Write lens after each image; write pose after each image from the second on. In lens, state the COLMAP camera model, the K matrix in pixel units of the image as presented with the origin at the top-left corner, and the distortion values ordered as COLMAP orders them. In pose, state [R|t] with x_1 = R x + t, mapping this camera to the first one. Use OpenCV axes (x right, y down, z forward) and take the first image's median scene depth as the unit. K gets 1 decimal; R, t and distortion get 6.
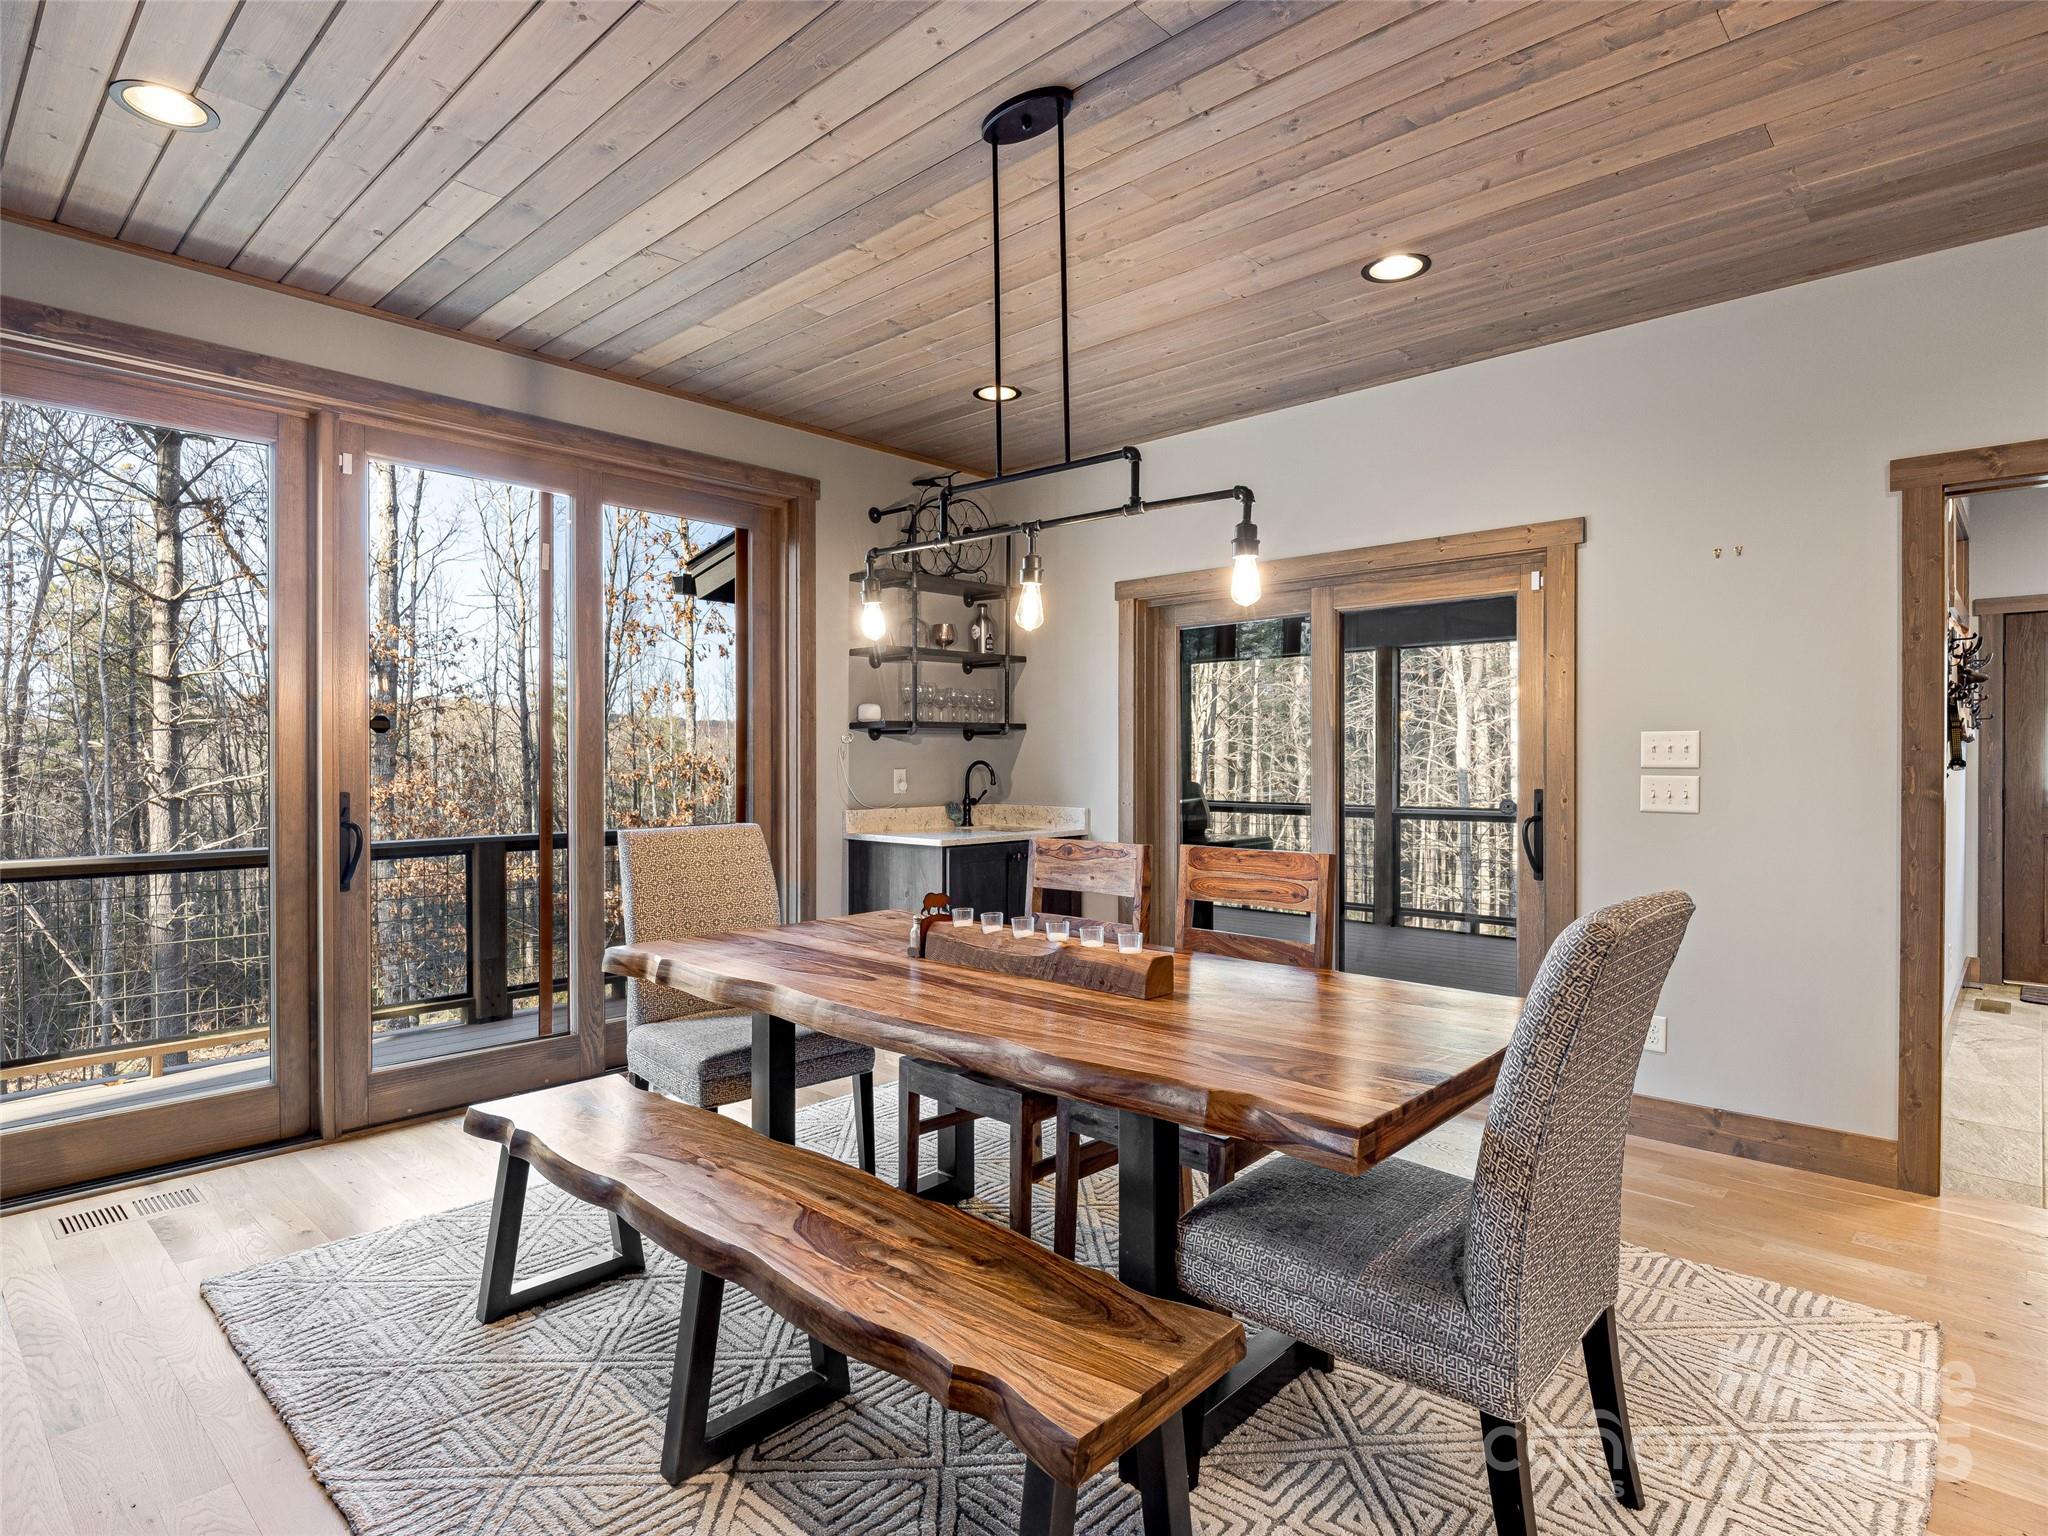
lens RADIAL K [[1096.7, 0, 1005.9], [0, 1096.7, 767.8], [0, 0, 1]] dist [0.000593, -0.000166]
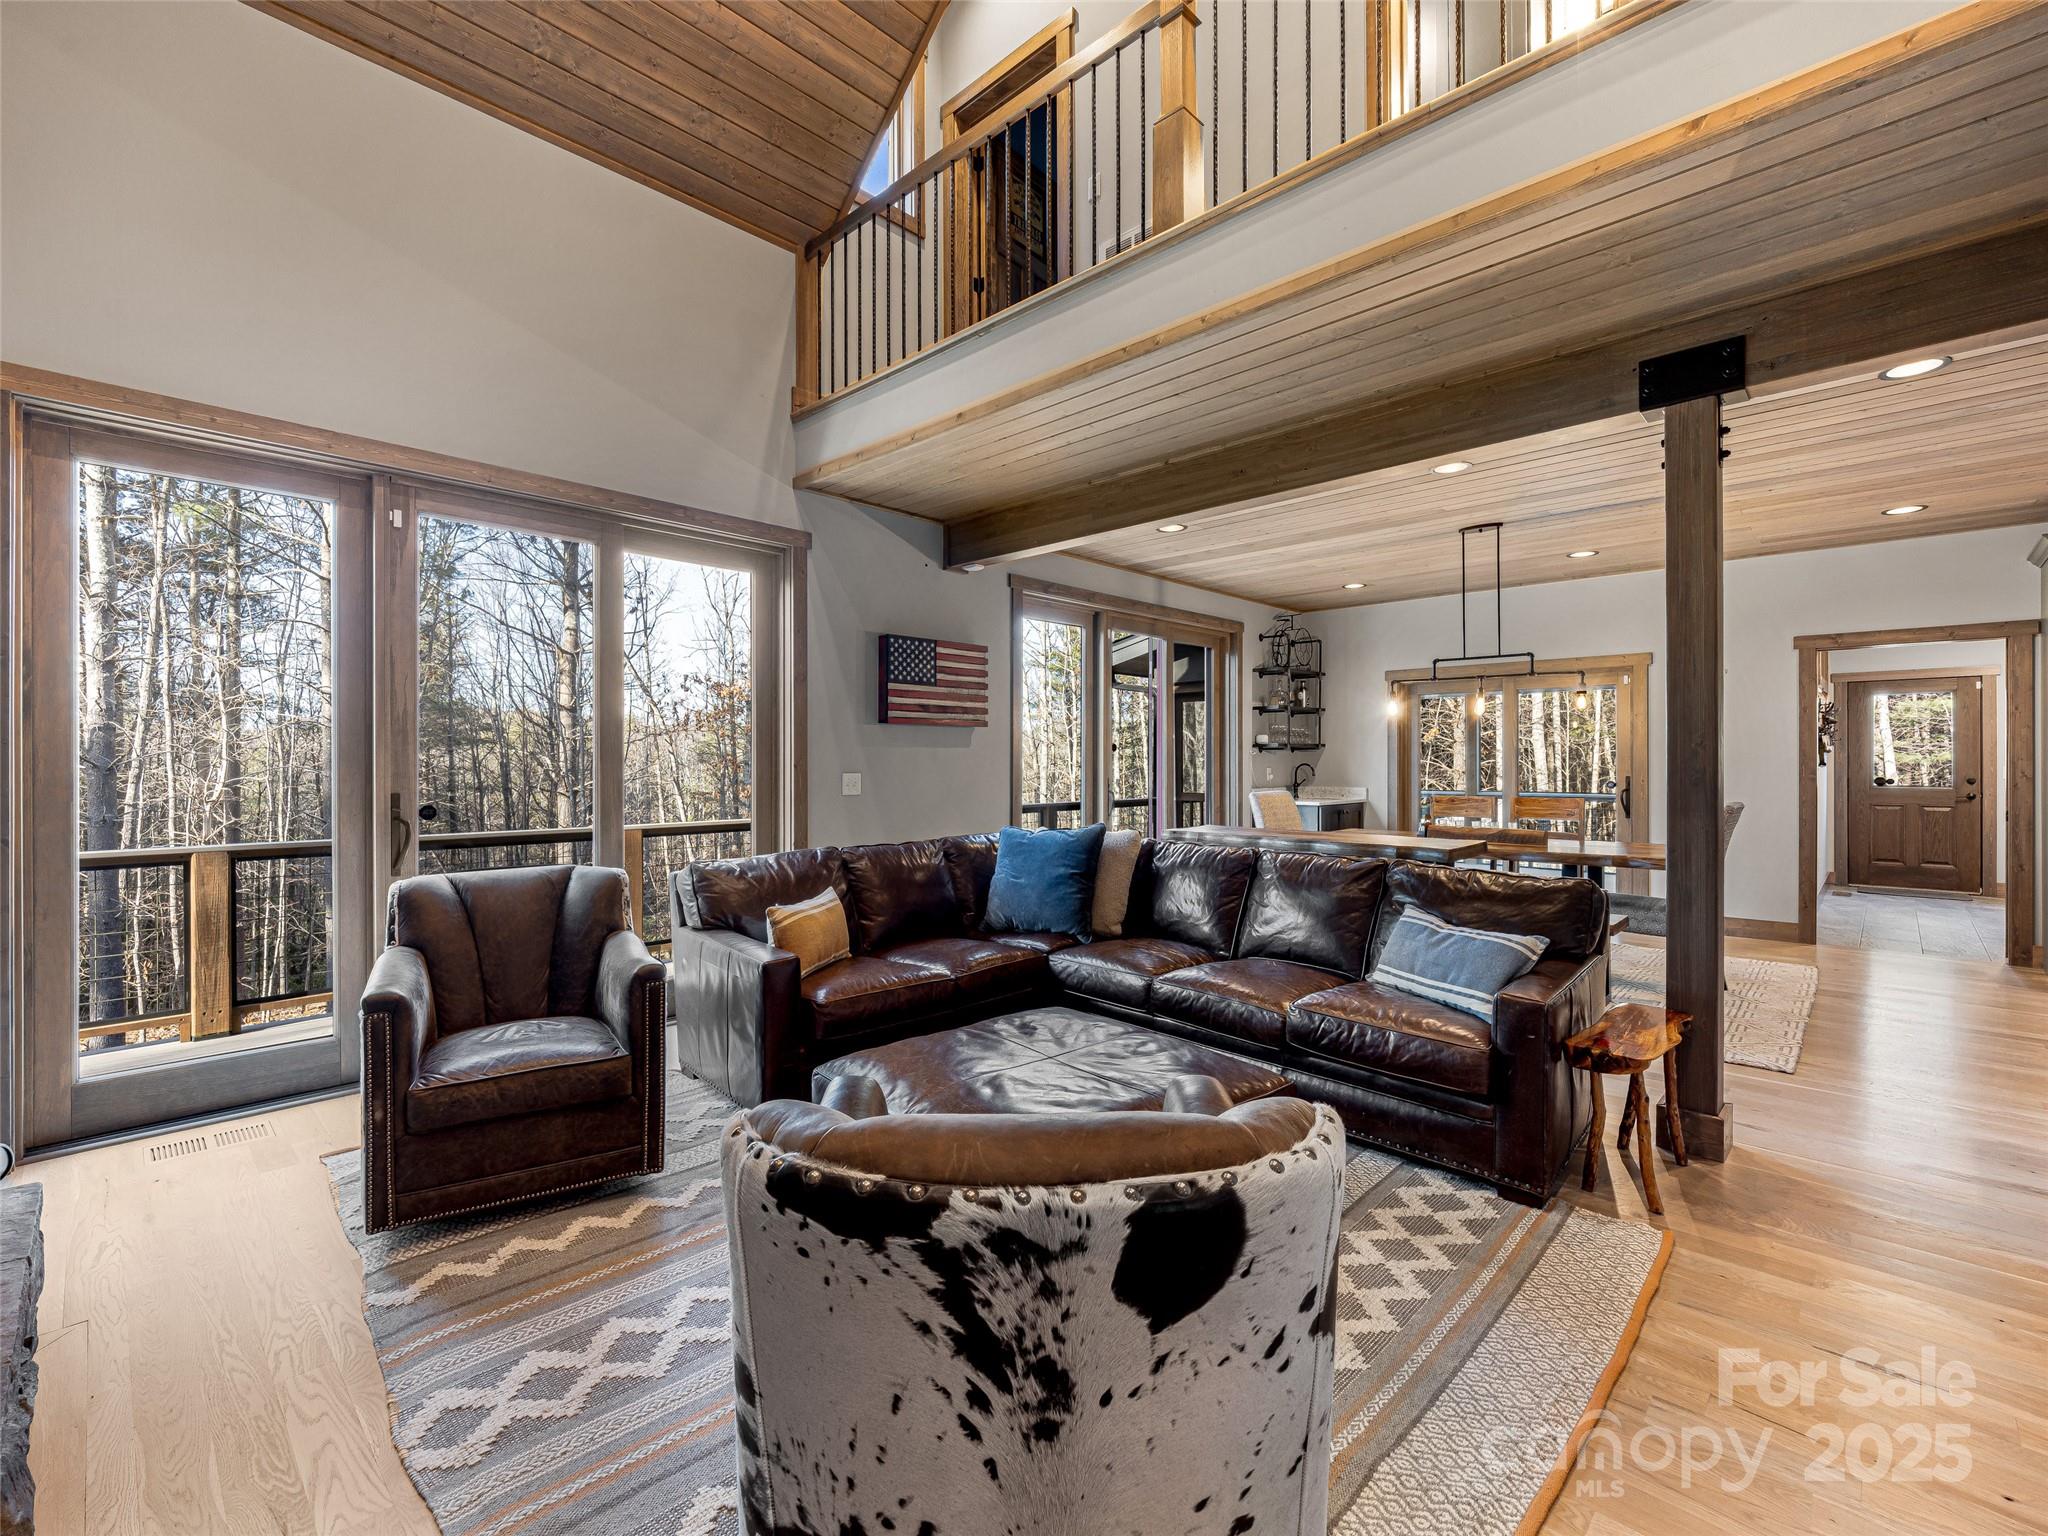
lens RADIAL K [[893.3, 0, 1022.2], [0, 893.3, 767.2], [0, 0, 1]] dist [-0.001878, -0.000311]
pose [[0.999862, -0.001320, -0.016561, -0.528939], [0.001262, 0.999993, -0.003534, 0.005435], [0.016566, 0.003512, 0.999857, -0.608114]]
